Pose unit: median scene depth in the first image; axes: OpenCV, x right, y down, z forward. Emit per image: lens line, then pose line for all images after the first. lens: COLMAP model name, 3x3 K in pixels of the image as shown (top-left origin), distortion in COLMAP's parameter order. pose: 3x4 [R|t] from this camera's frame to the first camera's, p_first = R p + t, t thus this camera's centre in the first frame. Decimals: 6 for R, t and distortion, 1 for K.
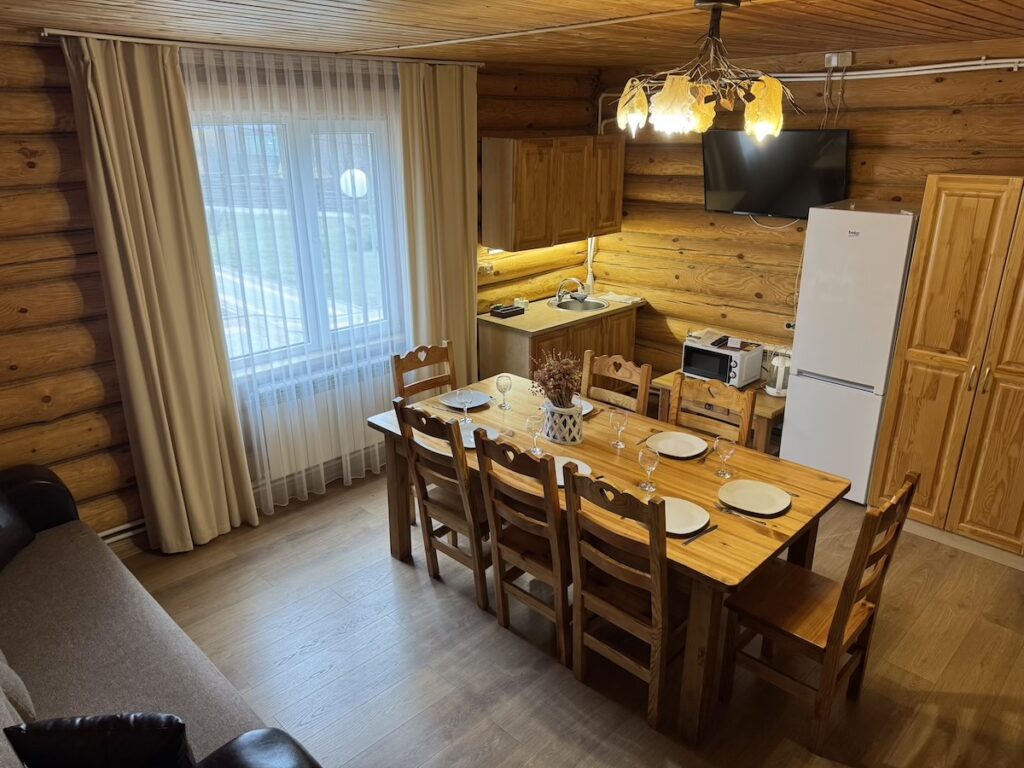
lens RADIAL K [[713.3, 0, 512.0], [0, 713.3, 384.0], [0, 0, 1]] dist [0.064686, -0.094213]
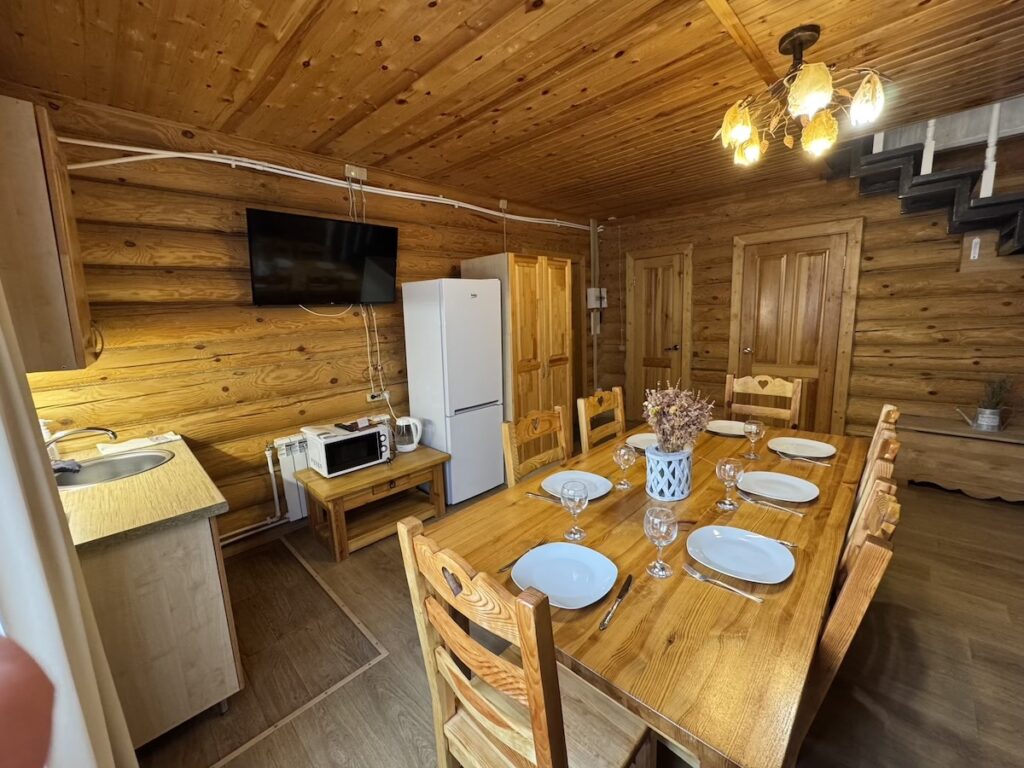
lens RADIAL K [[408.4, 0, 512.0], [0, 408.4, 384.0], [0, 0, 1]] dist [-0.000053, -0.000620]
pose [[-0.015934, -0.169932, 0.985327, -0.242336], [0.368733, 0.914996, 0.163765, -0.118093], [-0.929399, 0.365932, 0.048080, 0.718029]]
